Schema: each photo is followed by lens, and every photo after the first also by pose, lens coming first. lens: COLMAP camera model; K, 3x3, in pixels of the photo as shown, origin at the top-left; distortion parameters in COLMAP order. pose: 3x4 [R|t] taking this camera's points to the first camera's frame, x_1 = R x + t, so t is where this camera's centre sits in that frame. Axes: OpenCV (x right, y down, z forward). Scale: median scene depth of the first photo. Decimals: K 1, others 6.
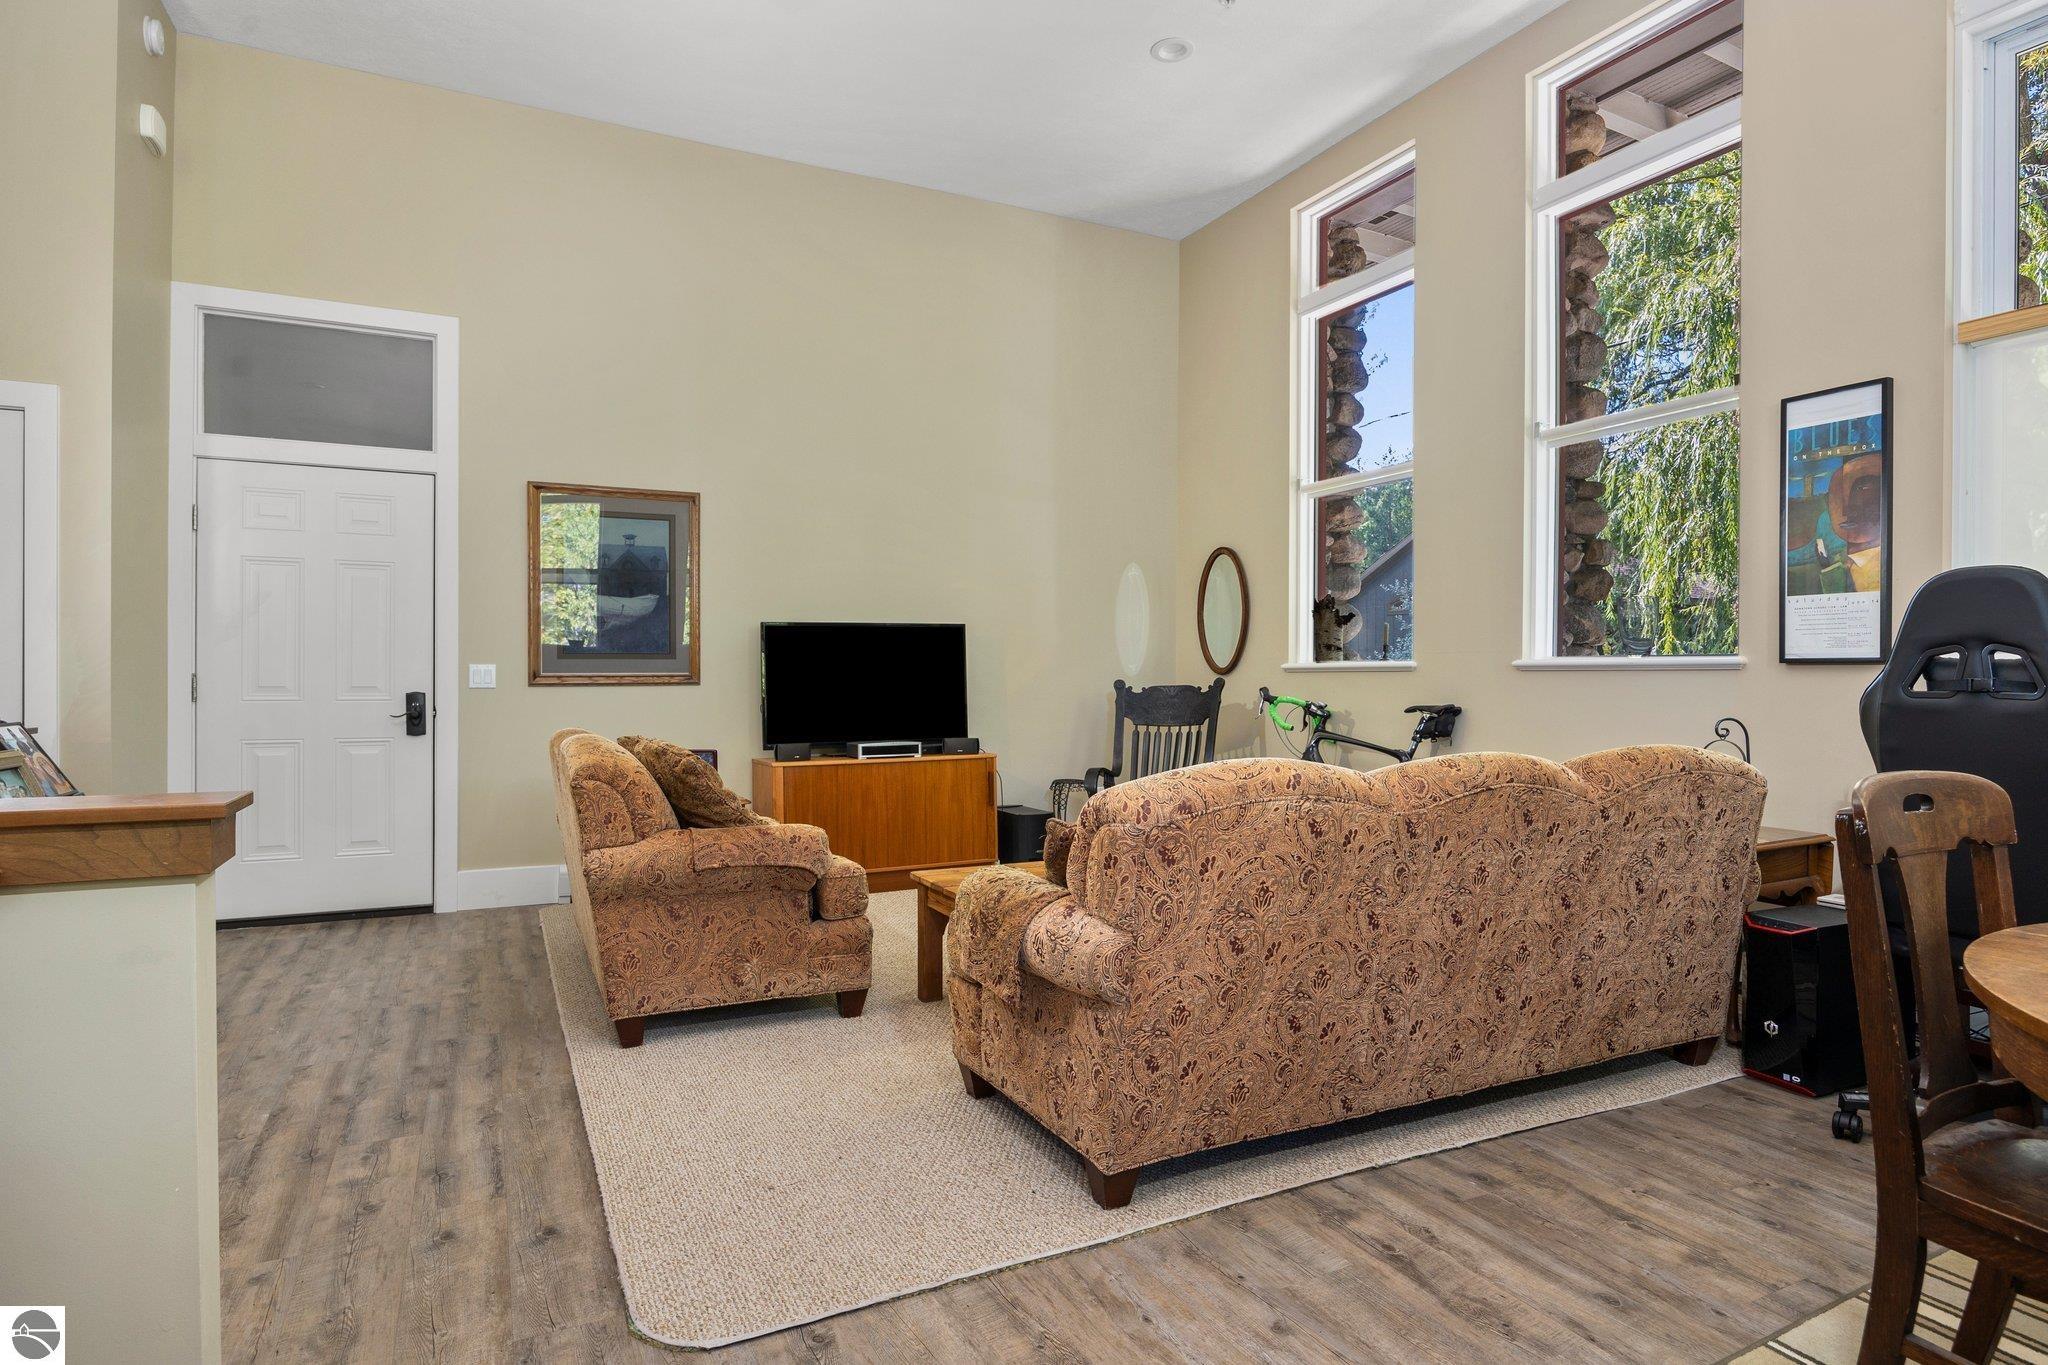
lens RADIAL K [[1142.4, 0, 1024.0], [0, 1142.4, 682.5], [0, 0, 1]] dist [-0.000760, 0.019463]
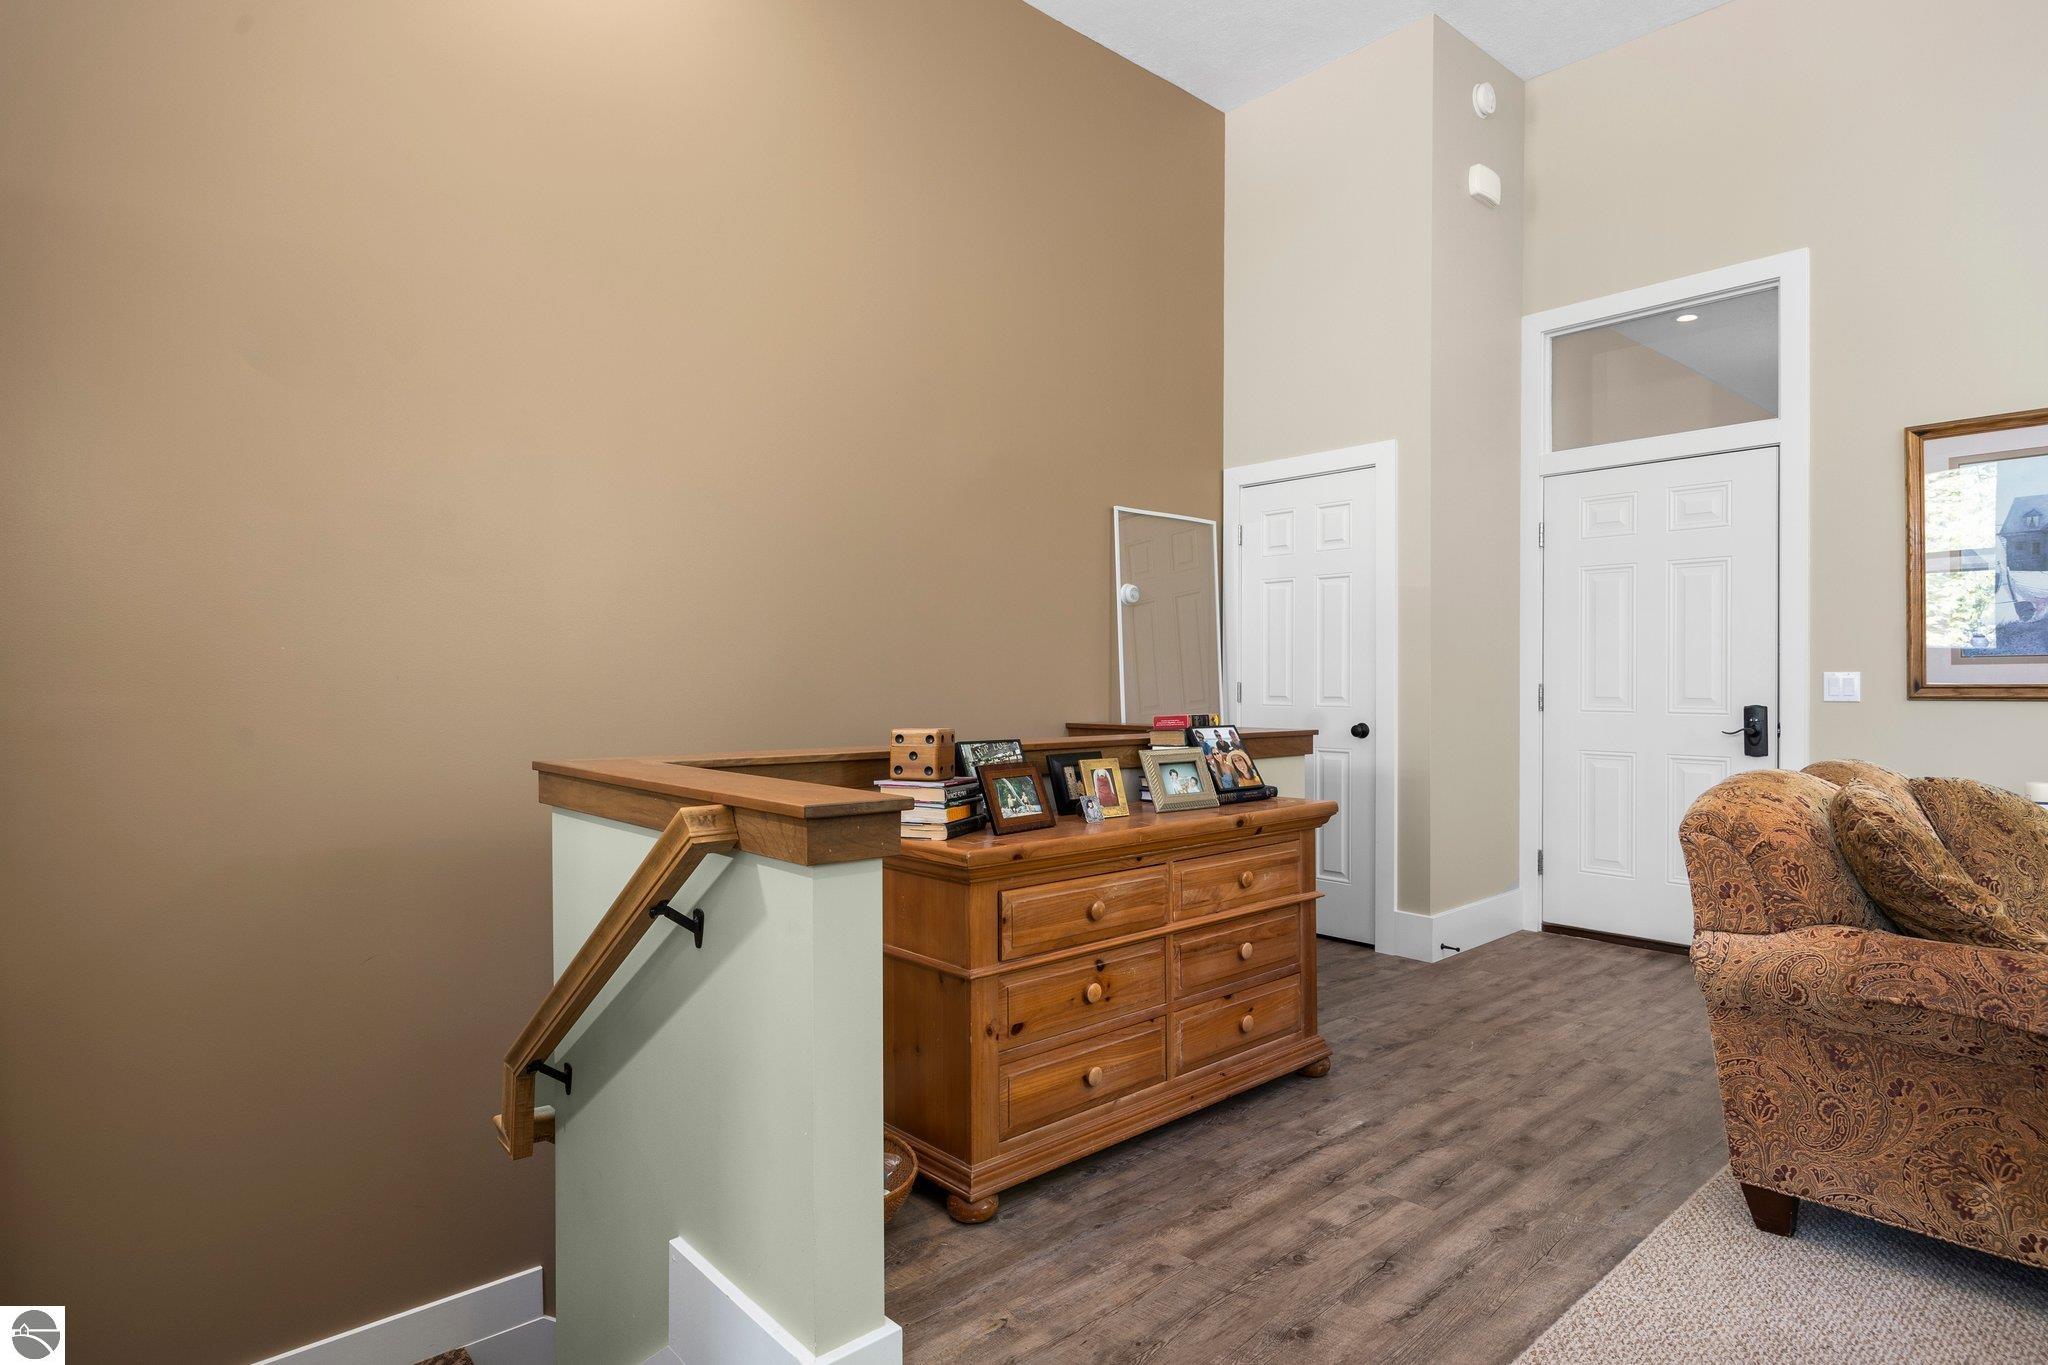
lens RADIAL K [[1107.4, 0, 1024.0], [0, 1107.4, 682.5], [0, 0, 1]] dist [-0.000551, -0.000925]
pose [[0.273604, -0.001584, -0.961841, 0.118737], [-0.005208, 0.999982, -0.003128, -0.003454], [0.961828, 0.005865, 0.273590, 0.270378]]
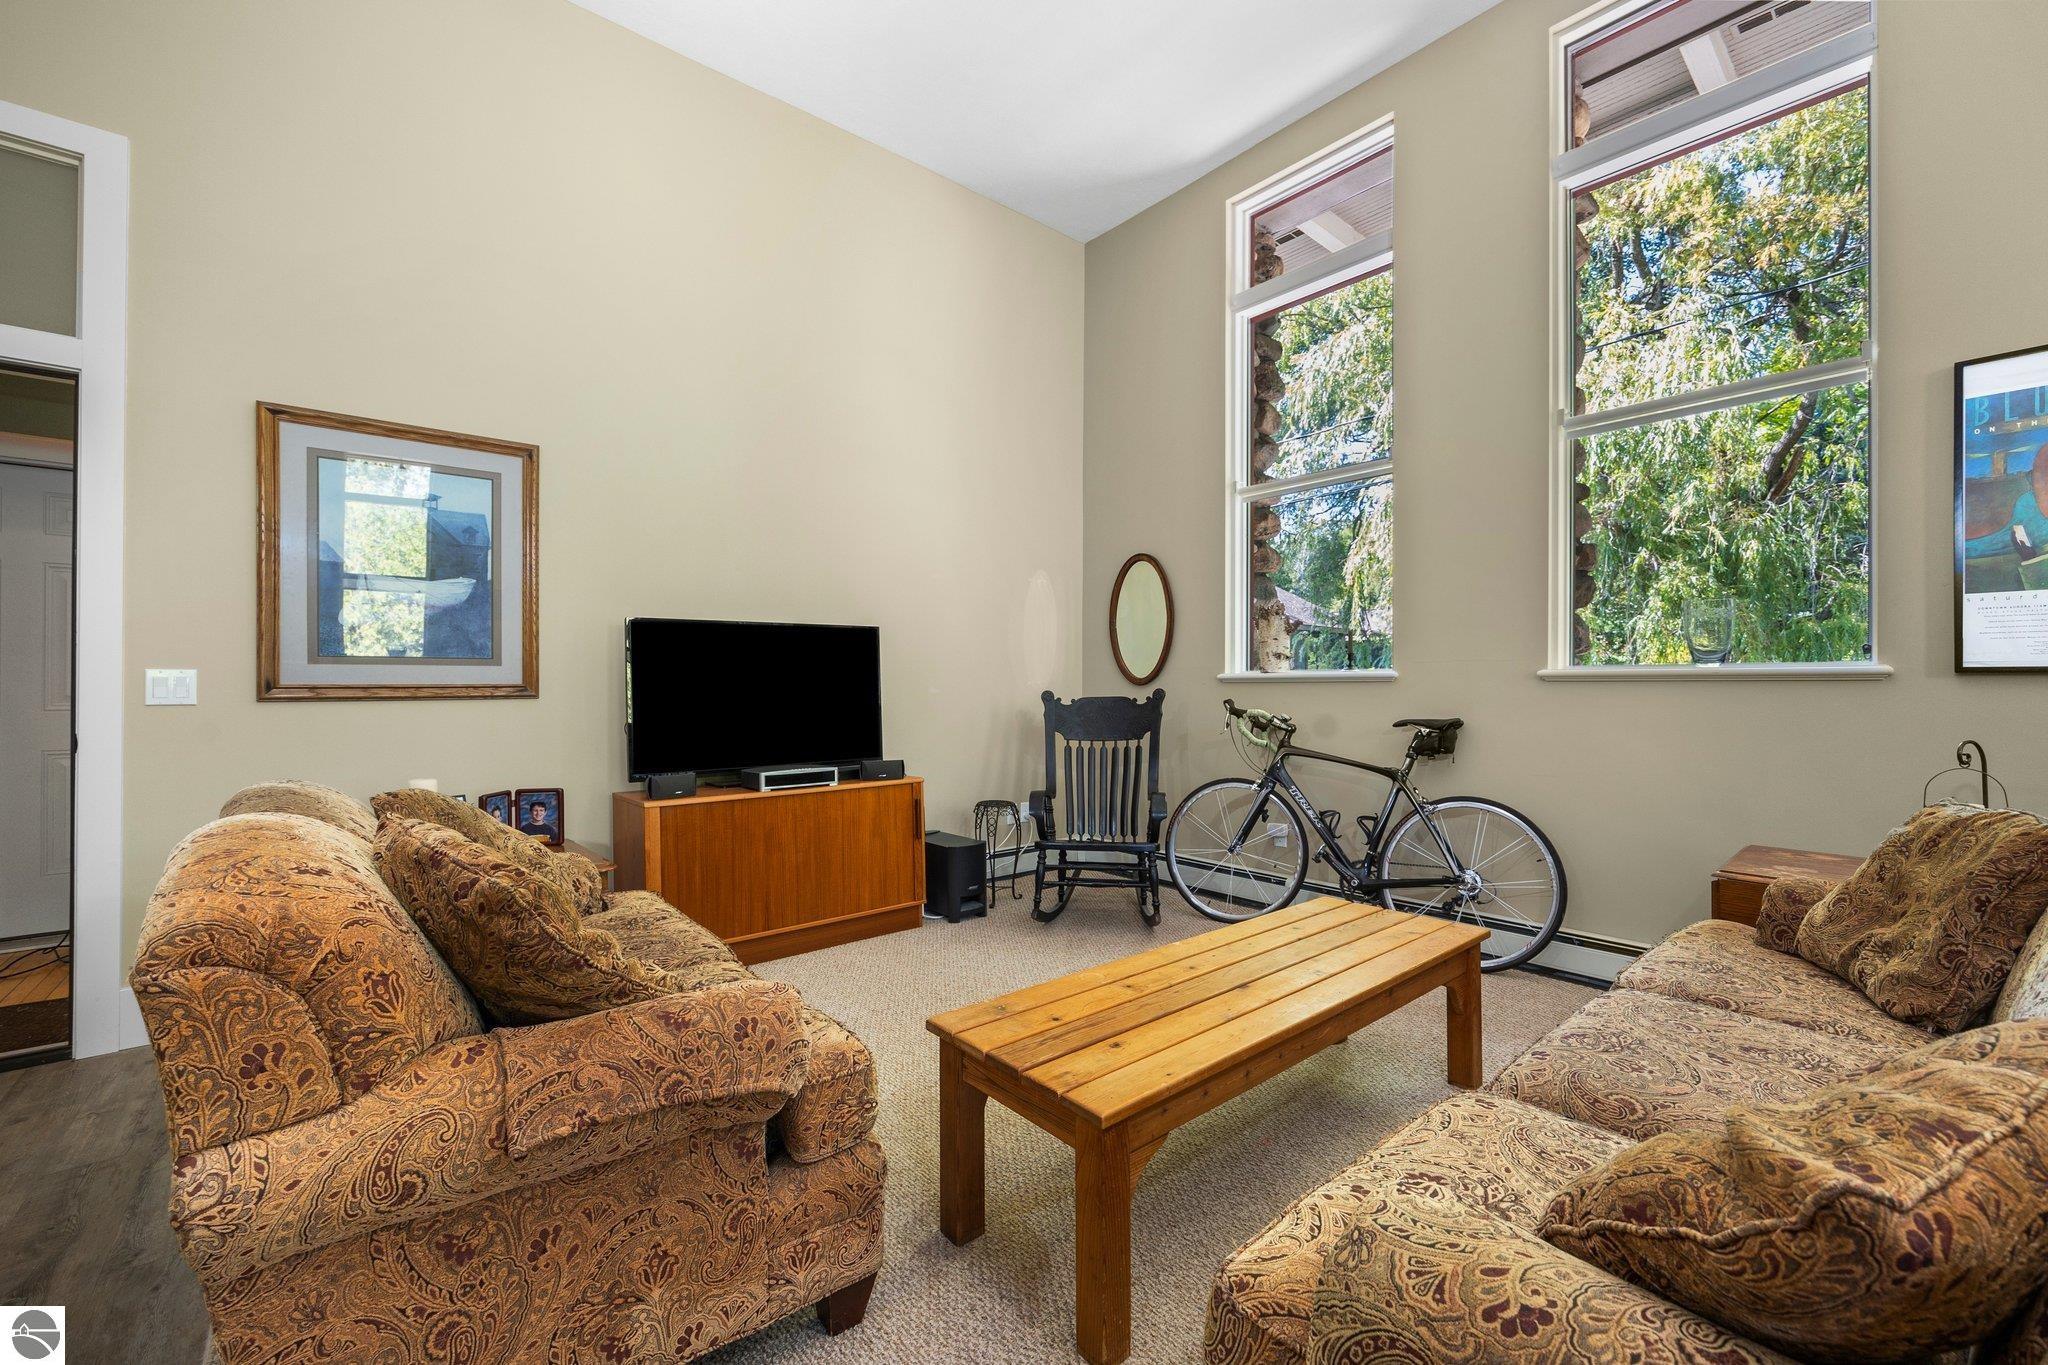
lens RADIAL K [[825.3, 0, 1028.4], [0, 825.3, 686.0], [0, 0, 1]] dist [-0.001588, -0.000293]
pose [[0.967863, 0.000015, 0.251477, -0.123929], [0.001229, 0.999988, -0.004792, -0.003849], [-0.251474, 0.004947, 0.967851, 0.454080]]
